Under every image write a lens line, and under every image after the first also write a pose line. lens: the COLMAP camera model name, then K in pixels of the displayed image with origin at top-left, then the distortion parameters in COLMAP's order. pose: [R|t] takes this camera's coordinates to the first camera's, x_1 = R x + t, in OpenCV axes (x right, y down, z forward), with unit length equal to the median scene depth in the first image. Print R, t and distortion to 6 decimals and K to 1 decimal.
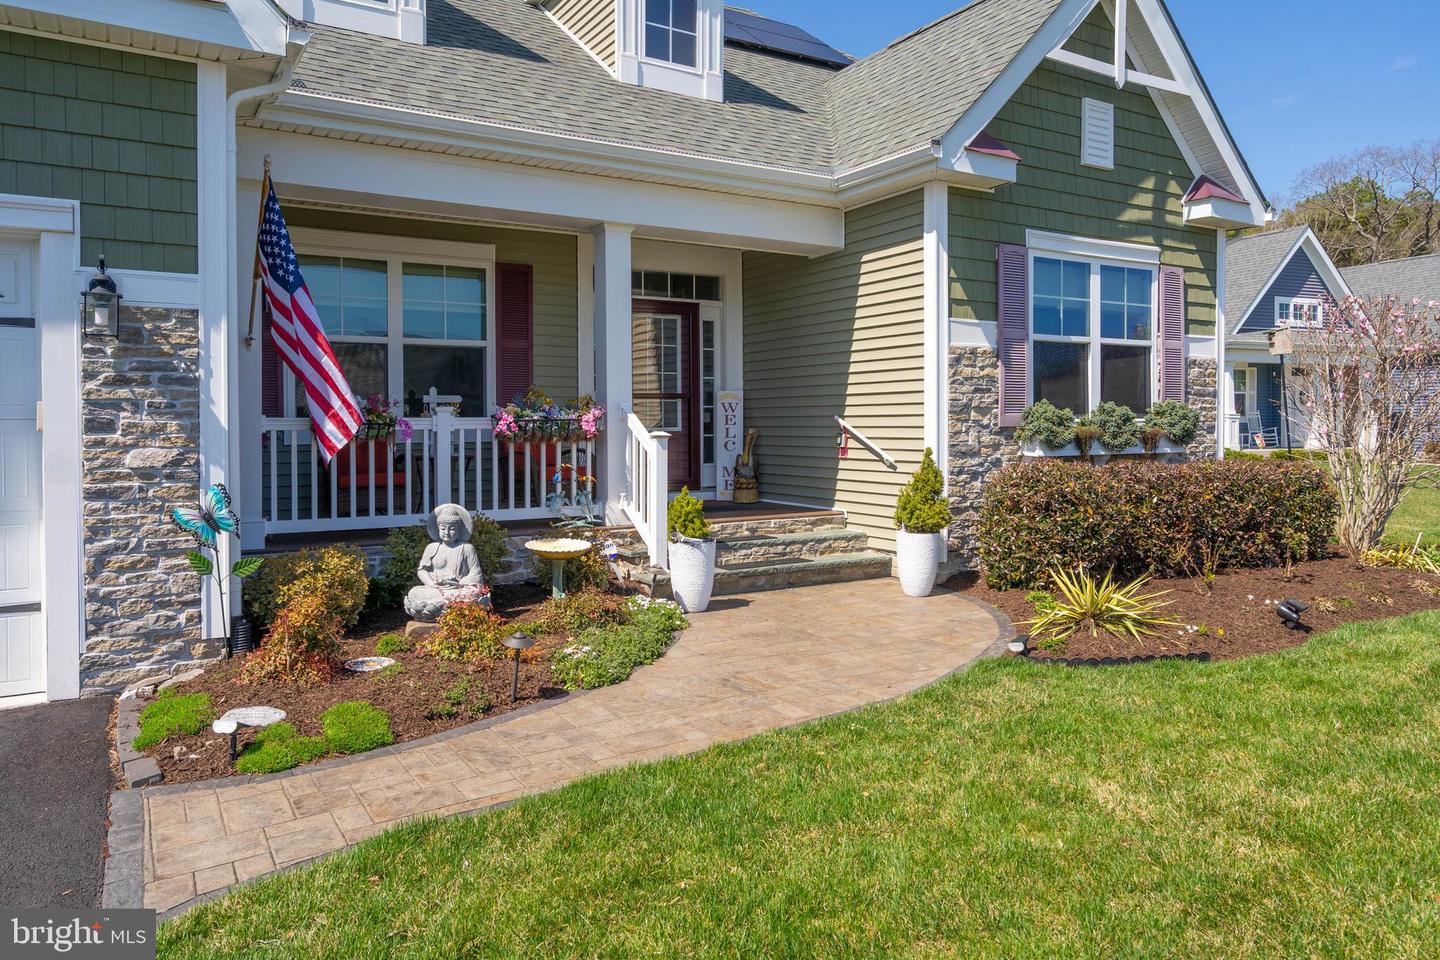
lens RADIAL K [[956.4, 0, 727.1], [0, 956.4, 434.2], [0, 0, 1]] dist [0.003163, 0.001879]
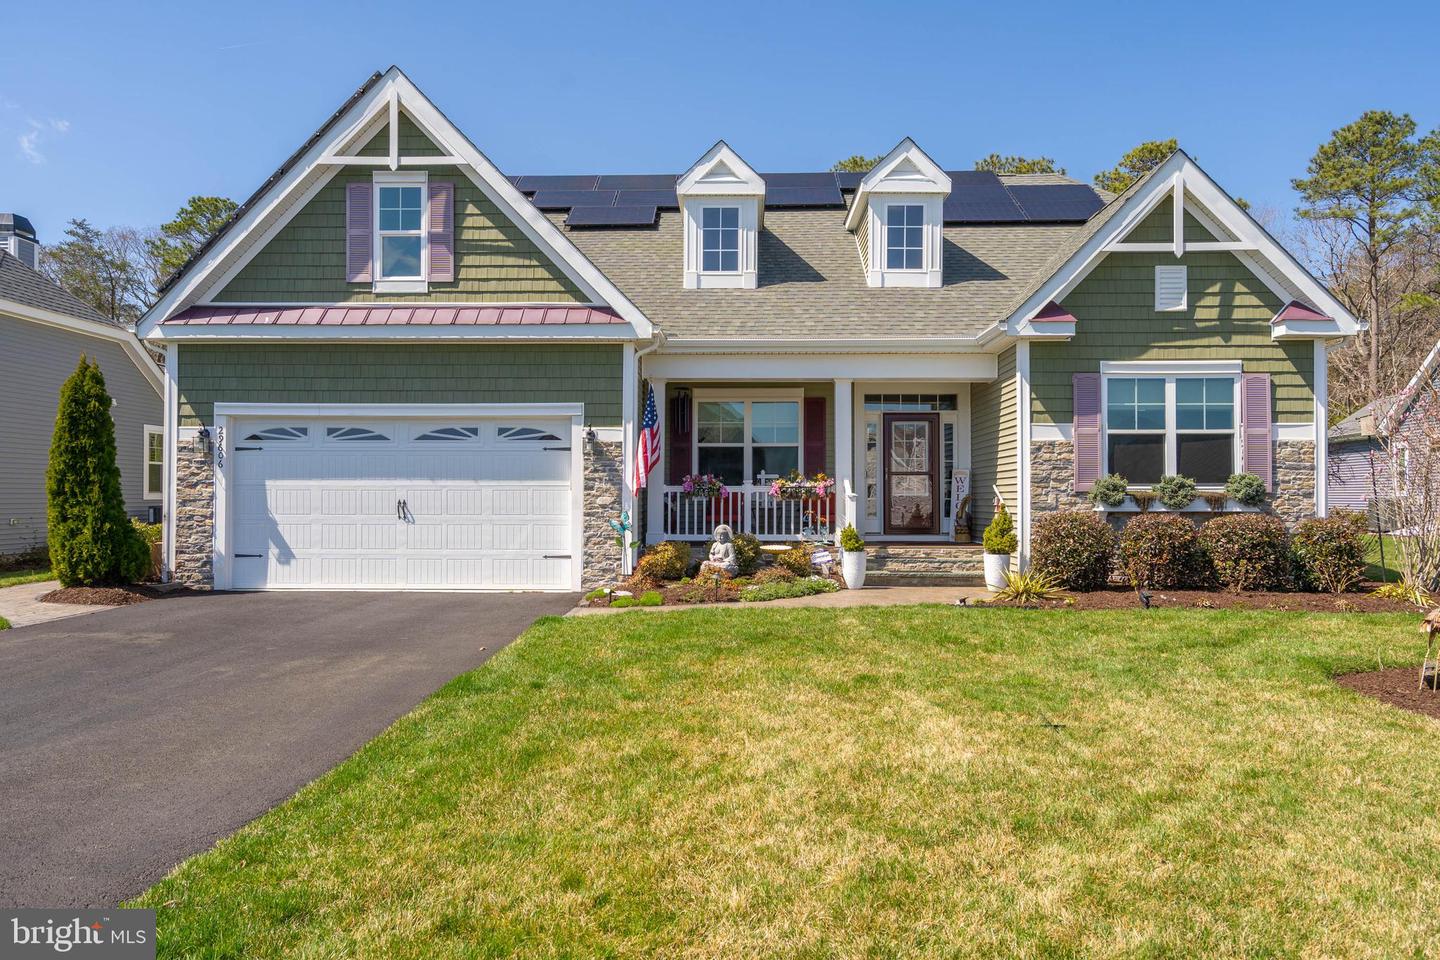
lens RADIAL K [[980.4, 0, 720.0], [0, 980.4, 480.0], [0, 0, 1]] dist [0.007056, 0.000640]
pose [[0.844319, -0.006850, -0.535798, 0.650007], [-0.011291, 0.999469, -0.030571, 0.028504], [0.535722, 0.031862, 0.843793, -0.641116]]
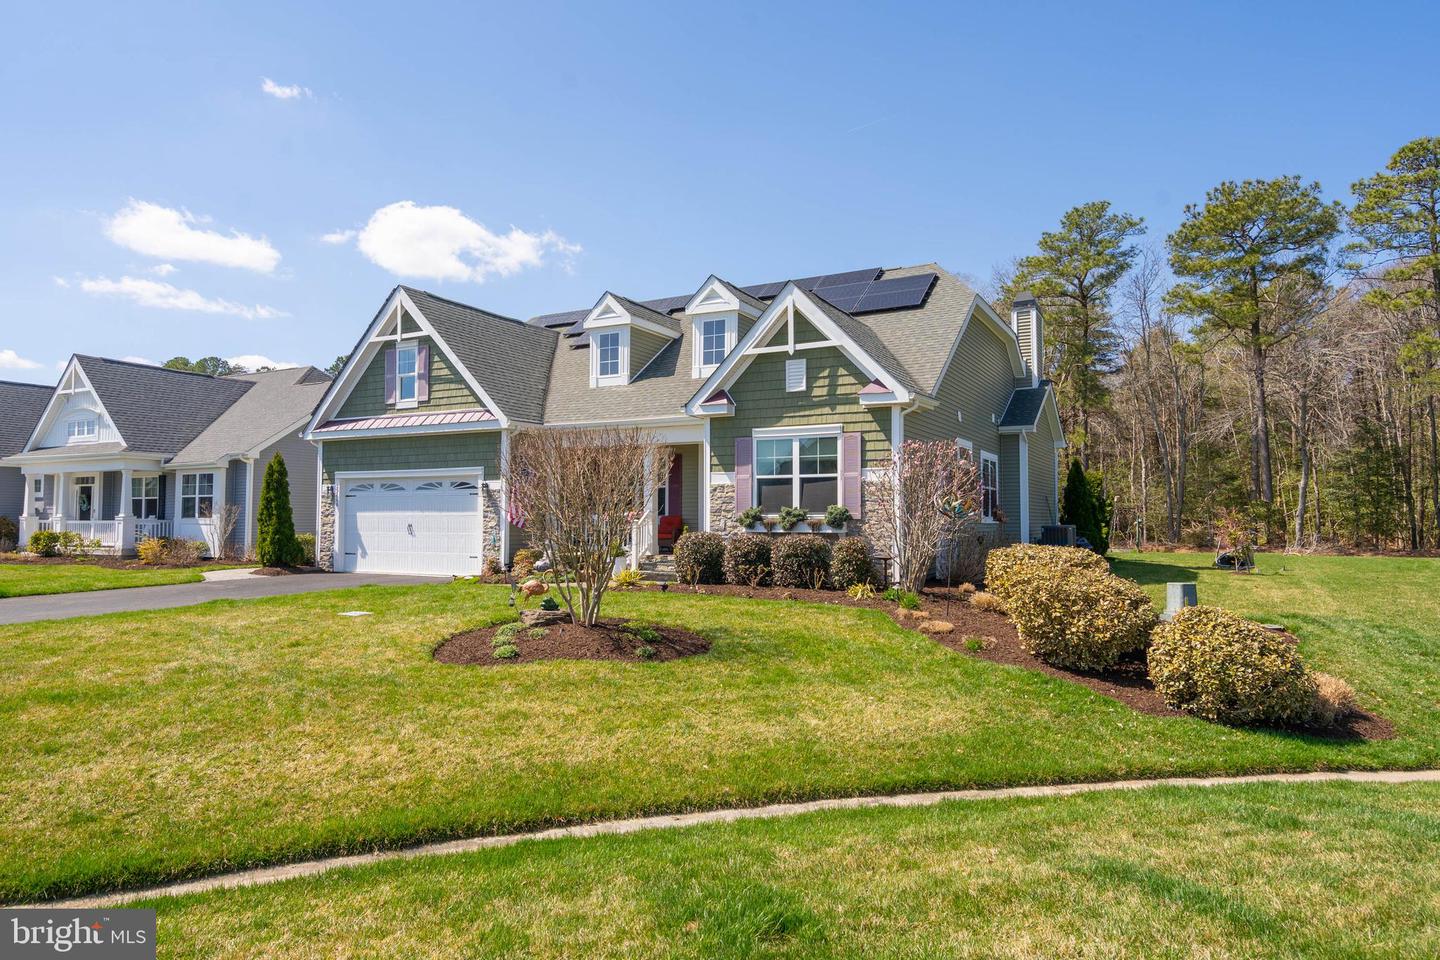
lens RADIAL K [[894.8, 0, 720.0], [0, 894.8, 480.0], [0, 0, 1]] dist [0.000891, 0.001265]
pose [[0.513198, -0.037023, -0.857471, 2.084473], [-0.015911, 0.998487, -0.052634, 0.013659], [0.858123, 0.040655, 0.511833, -0.117145]]
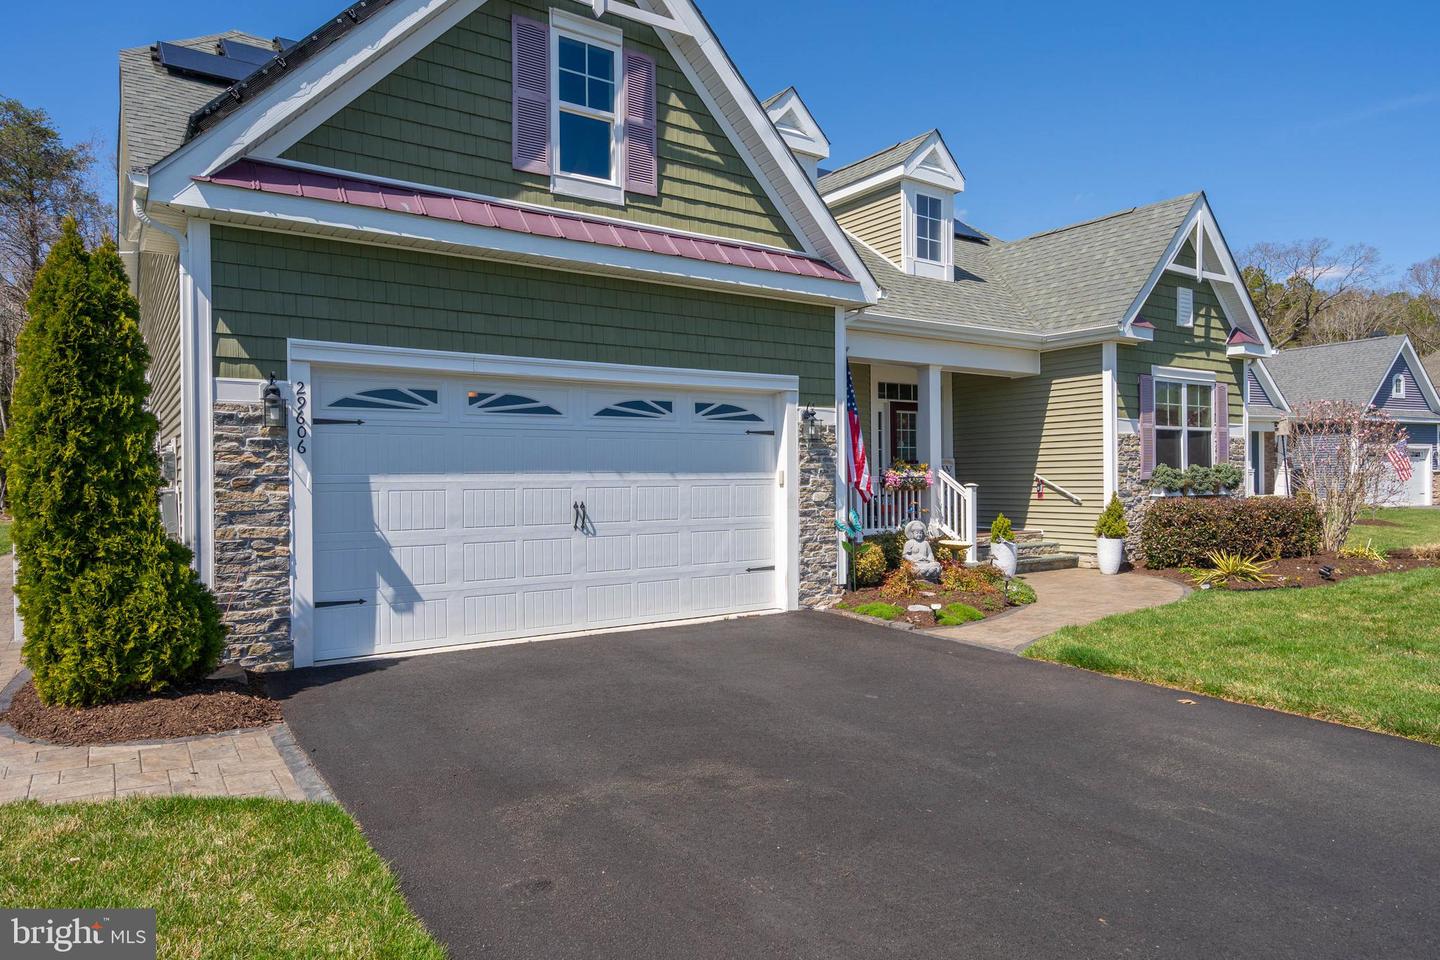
lens RADIAL K [[894.8, 0, 720.0], [0, 894.8, 480.0], [0, 0, 1]] dist [0.000891, 0.001265]
pose [[0.998173, -0.007405, 0.059969, -0.578253], [0.008087, 0.999905, -0.011147, 0.005150], [-0.059881, 0.011612, 0.998138, -0.579850]]
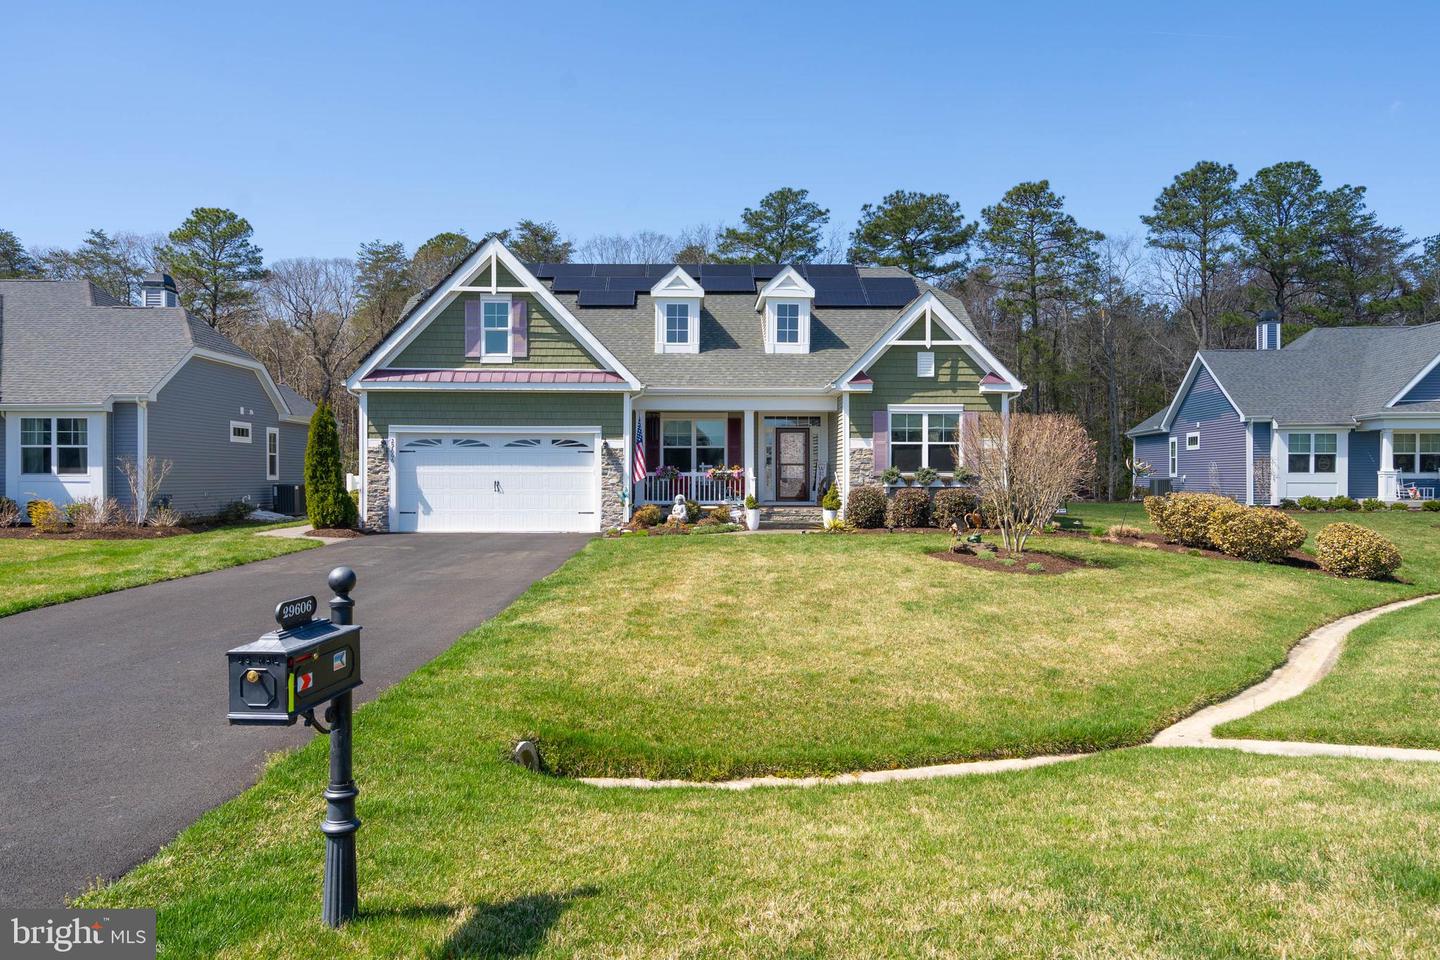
lens RADIAL K [[980.4, 0, 720.0], [0, 980.4, 480.0], [0, 0, 1]] dist [0.007056, 0.000640]
pose [[0.872797, 0.004287, -0.488064, 1.298932], [-0.010229, 0.999902, -0.009511, 0.036316], [0.487976, 0.013294, 0.872756, -1.733540]]
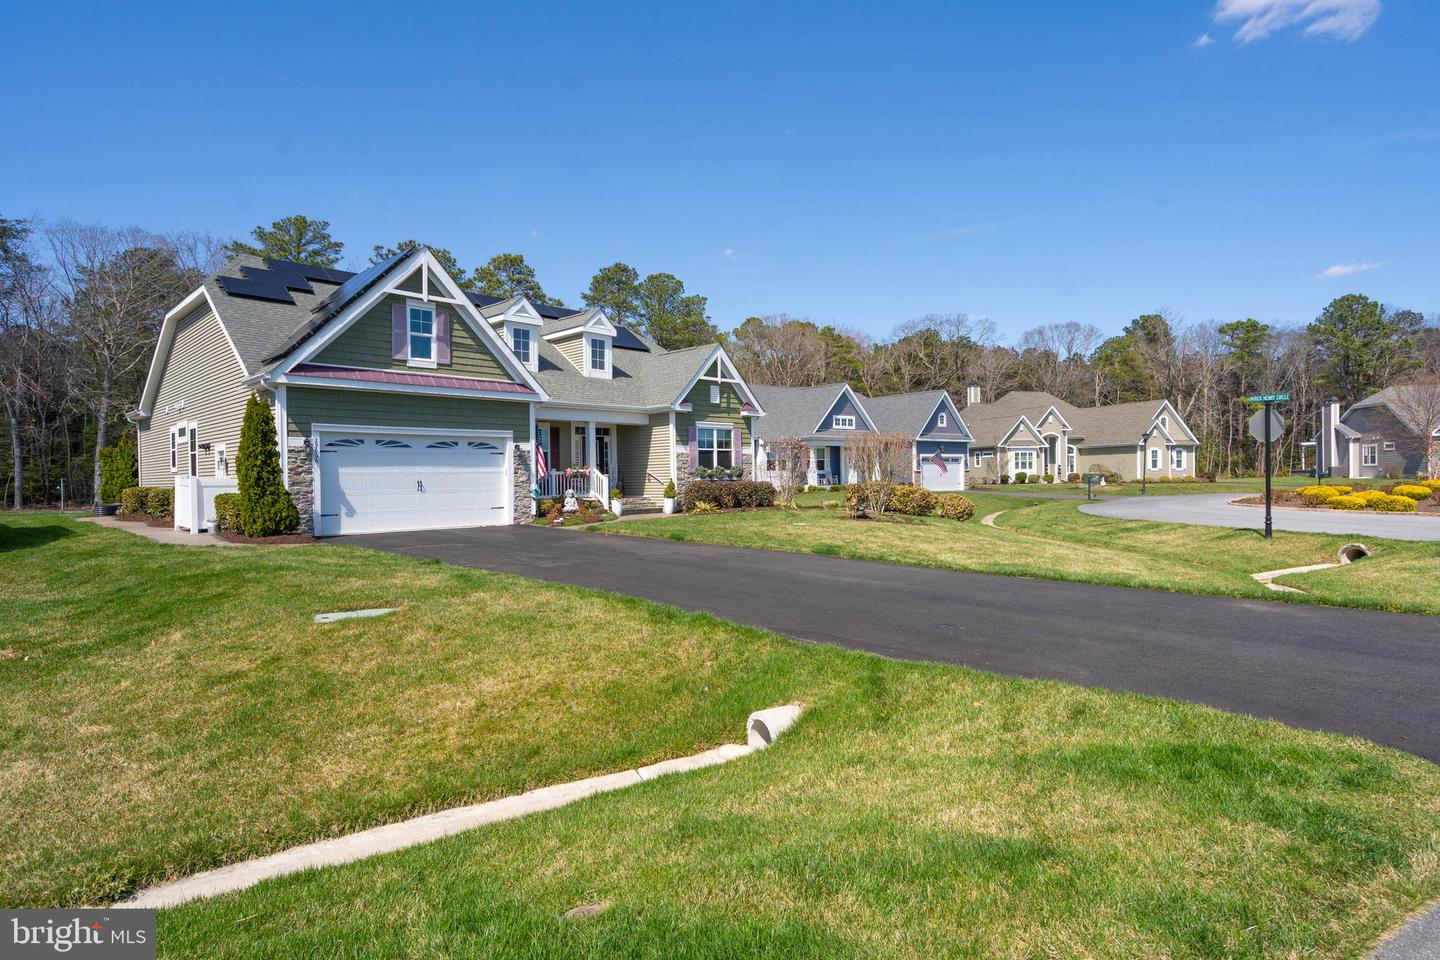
lens RADIAL K [[762.7, 0, 720.0], [0, 762.7, 480.0], [0, 0, 1]] dist [0.004469, 0.000224]
pose [[0.966874, -0.013717, 0.254885, -0.385291], [0.016932, 0.999802, -0.010423, 0.056131], [-0.254691, 0.014393, 0.966915, -2.026478]]
